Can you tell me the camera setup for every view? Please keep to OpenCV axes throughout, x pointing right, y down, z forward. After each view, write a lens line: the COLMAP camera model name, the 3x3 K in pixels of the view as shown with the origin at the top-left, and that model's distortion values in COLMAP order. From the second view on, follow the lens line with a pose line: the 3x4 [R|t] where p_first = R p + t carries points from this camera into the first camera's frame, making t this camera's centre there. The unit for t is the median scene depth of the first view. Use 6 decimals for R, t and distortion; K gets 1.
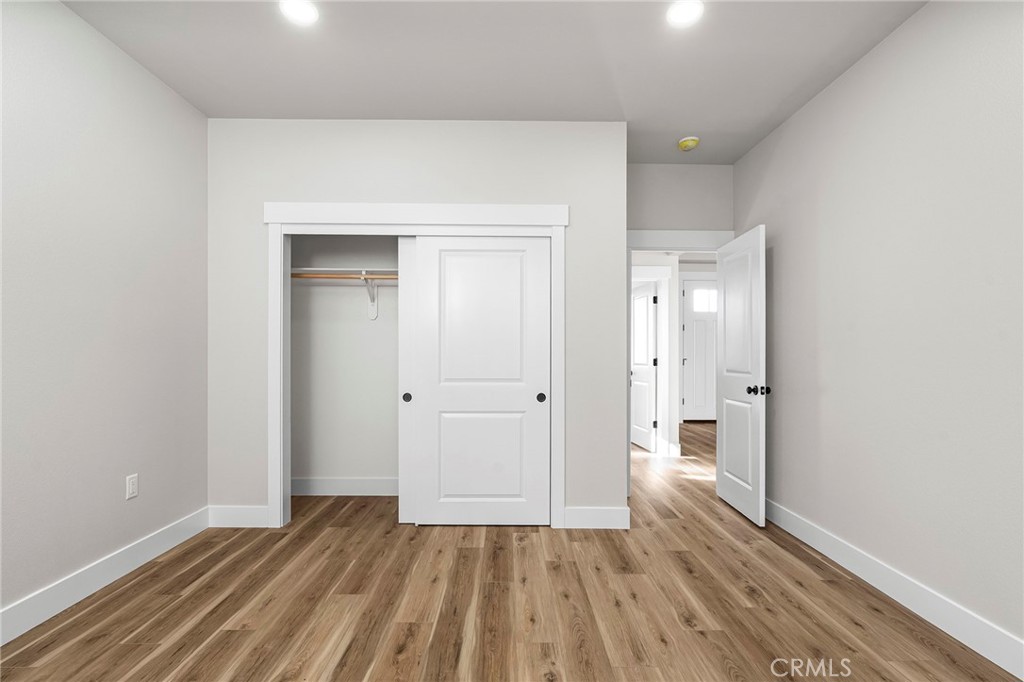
lens RADIAL K [[493.3, 0, 513.0], [0, 493.3, 346.7], [0, 0, 1]] dist [-0.001359, 0.000071]
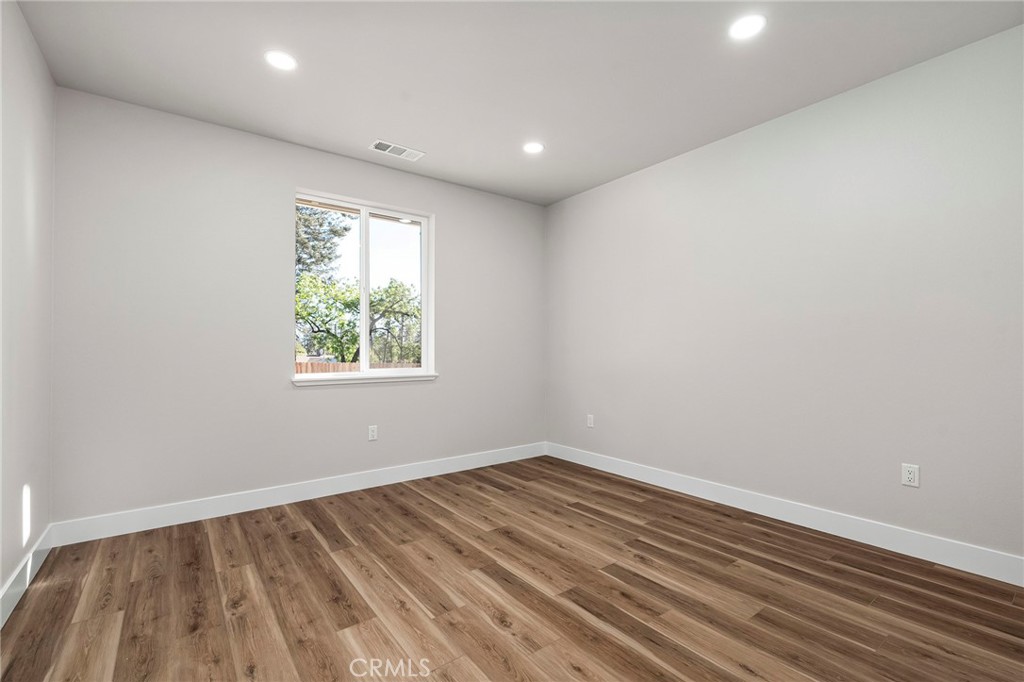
lens RADIAL K [[465.6, 0, 513.8], [0, 465.6, 345.5], [0, 0, 1]] dist [0.000186, 0.000012]
pose [[-0.812655, -0.008099, -0.582689, 0.589068], [0.010561, 0.999535, -0.028622, 0.034452], [0.582649, -0.029413, -0.812191, 1.599067]]
